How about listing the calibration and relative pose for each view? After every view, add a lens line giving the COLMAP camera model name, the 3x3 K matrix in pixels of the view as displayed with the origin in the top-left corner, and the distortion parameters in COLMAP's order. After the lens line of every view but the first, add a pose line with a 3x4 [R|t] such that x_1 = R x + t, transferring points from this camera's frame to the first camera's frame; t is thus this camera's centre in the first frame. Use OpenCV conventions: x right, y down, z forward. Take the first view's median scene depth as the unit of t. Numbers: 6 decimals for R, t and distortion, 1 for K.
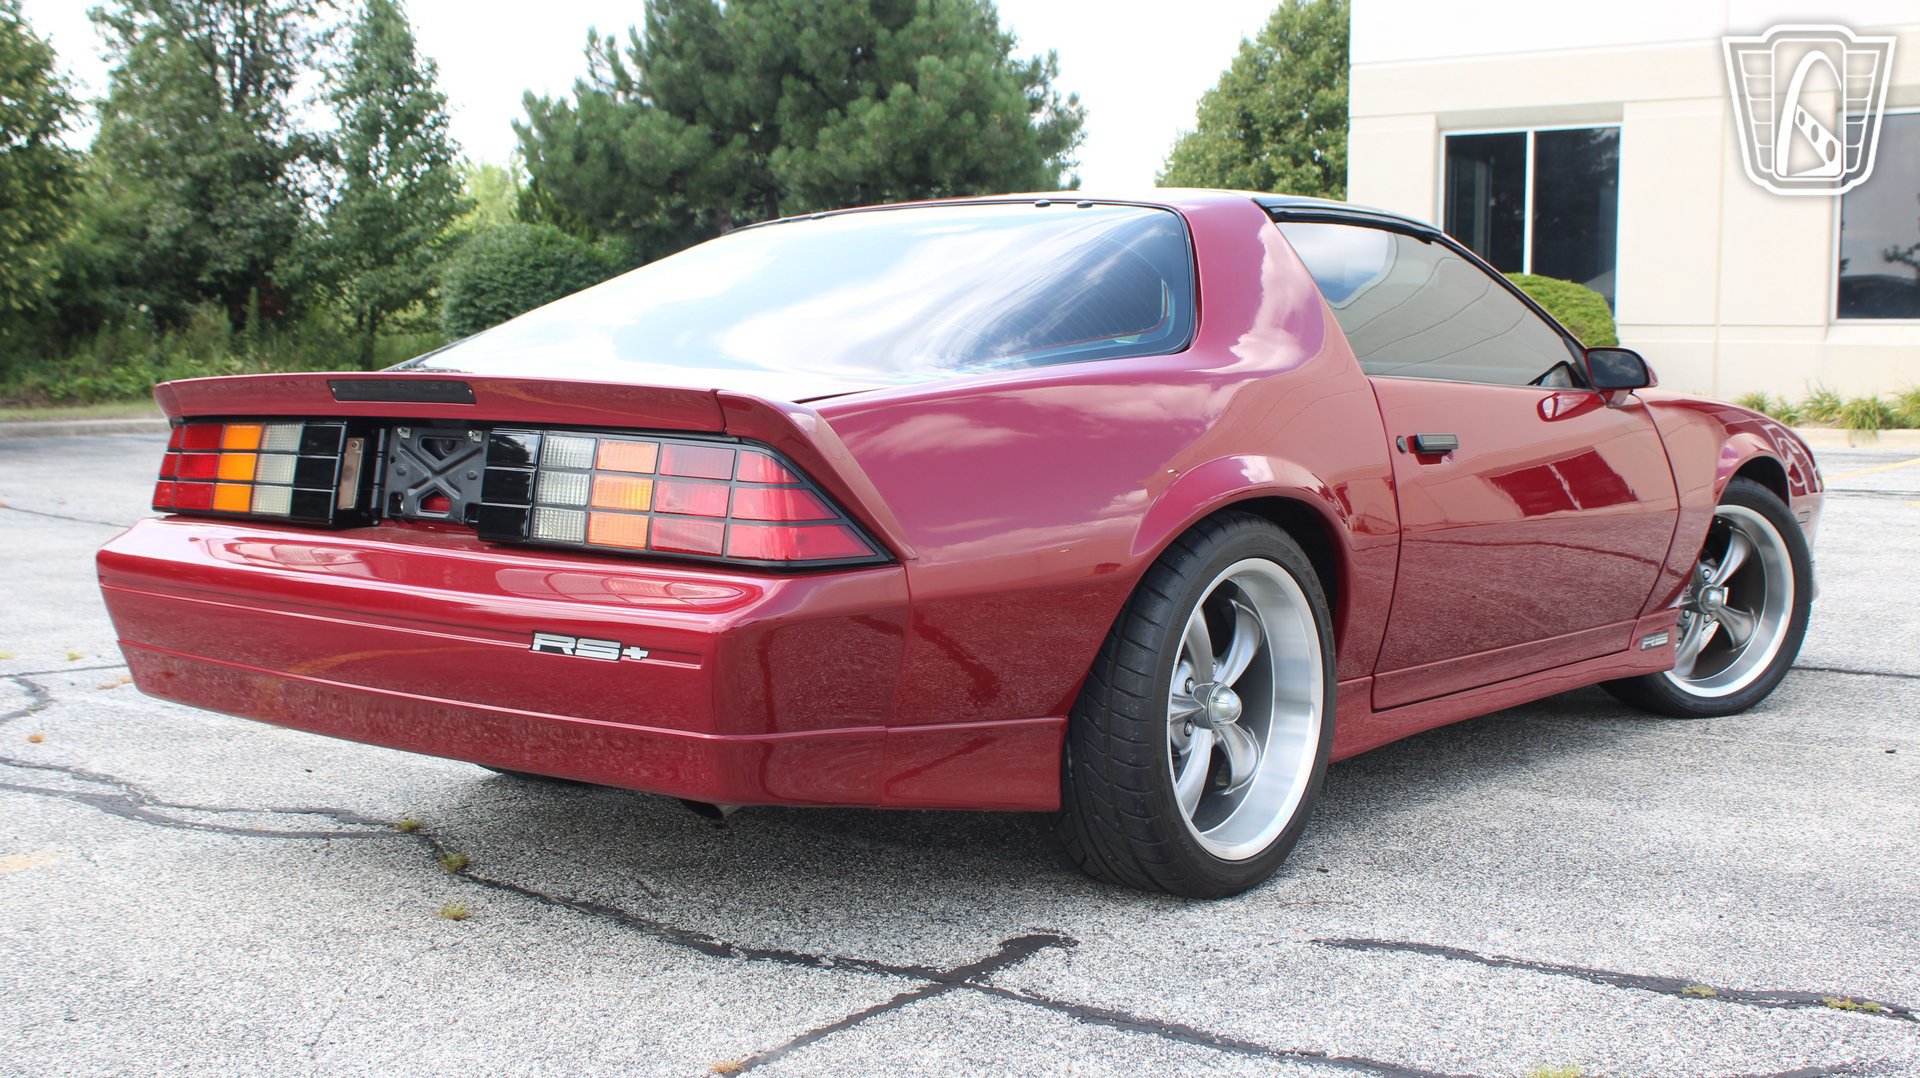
lens RADIAL K [[2345.3, 0, 960.0], [0, 2345.3, 539.0], [0, 0, 1]] dist [-0.086270, 0.154583]
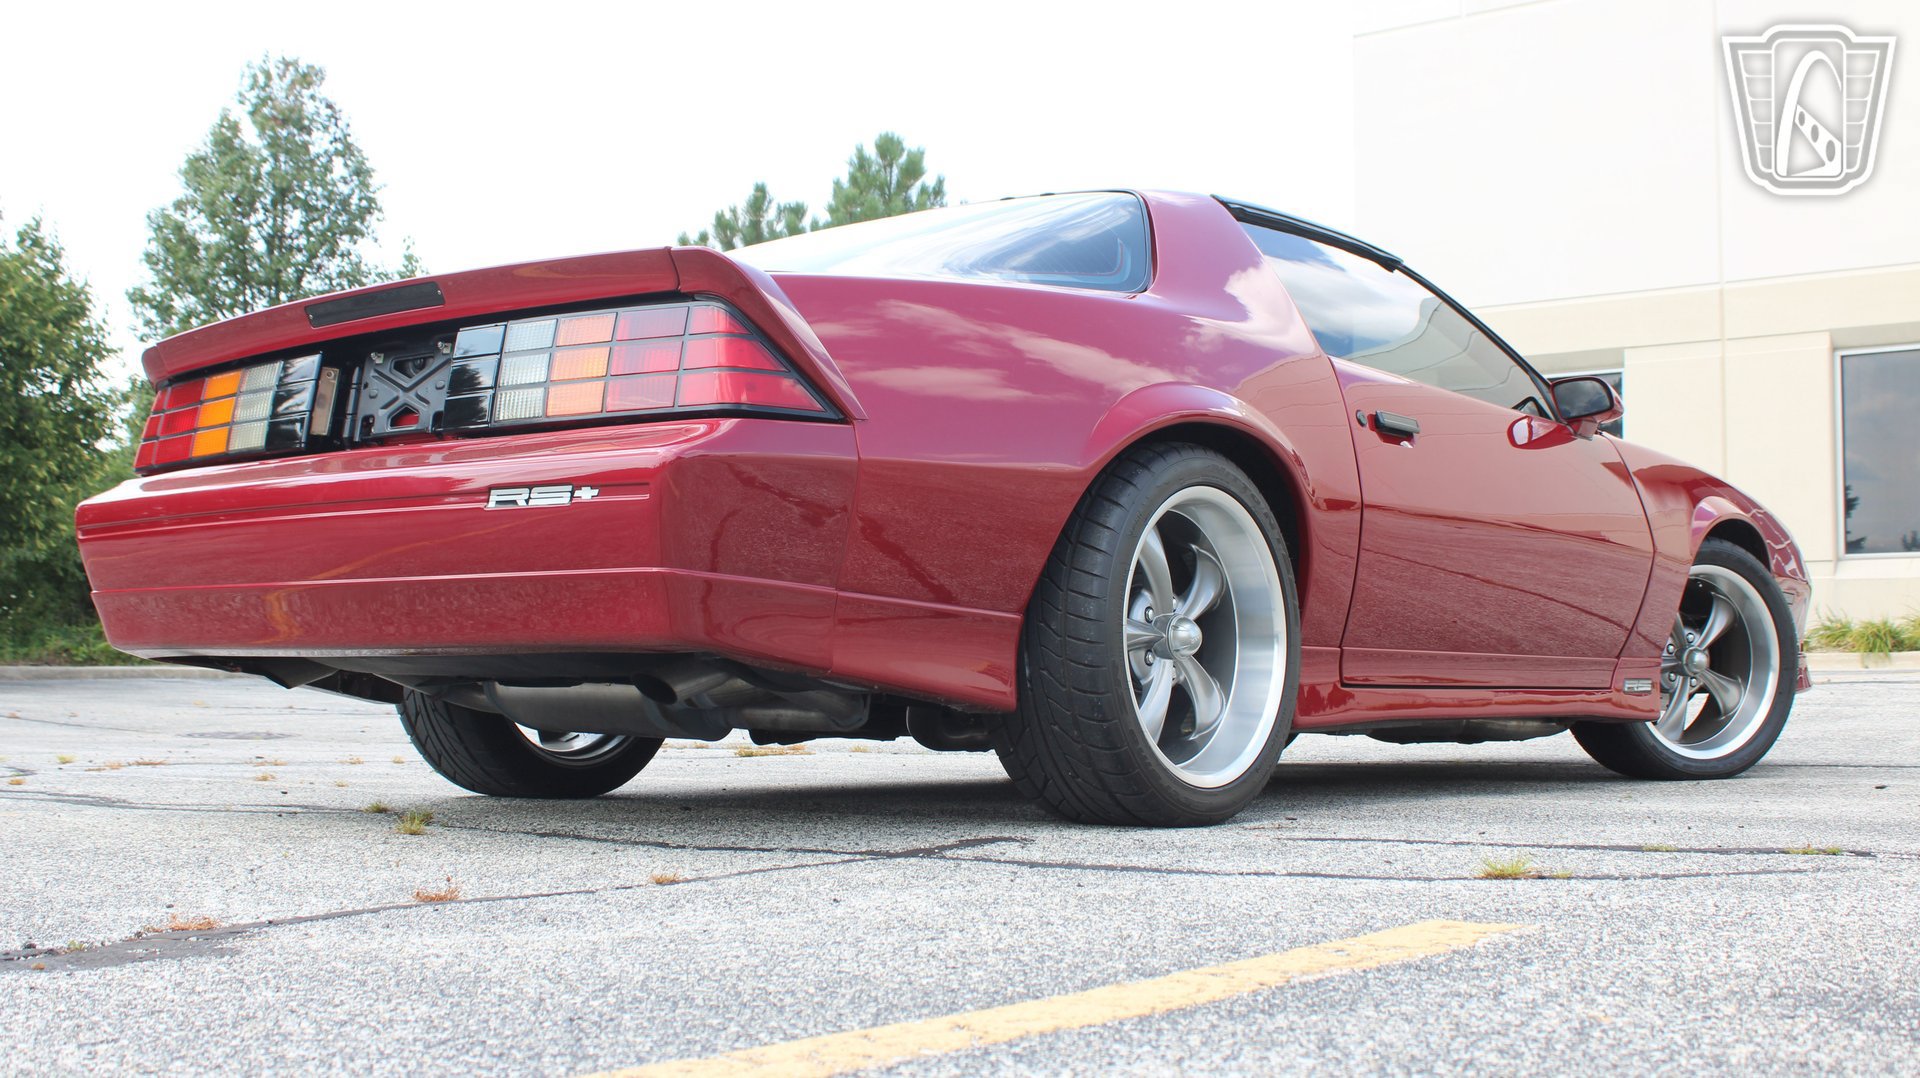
lens RADIAL K [[2351.9, 0, 960.0], [0, 2351.9, 539.0], [0, 0, 1]] dist [-0.095322, 0.179386]
pose [[0.999887, -0.007125, -0.013214, 0.029334], [0.005022, 0.988234, -0.152869, 0.177983], [0.014148, 0.152785, 0.988158, -0.001855]]
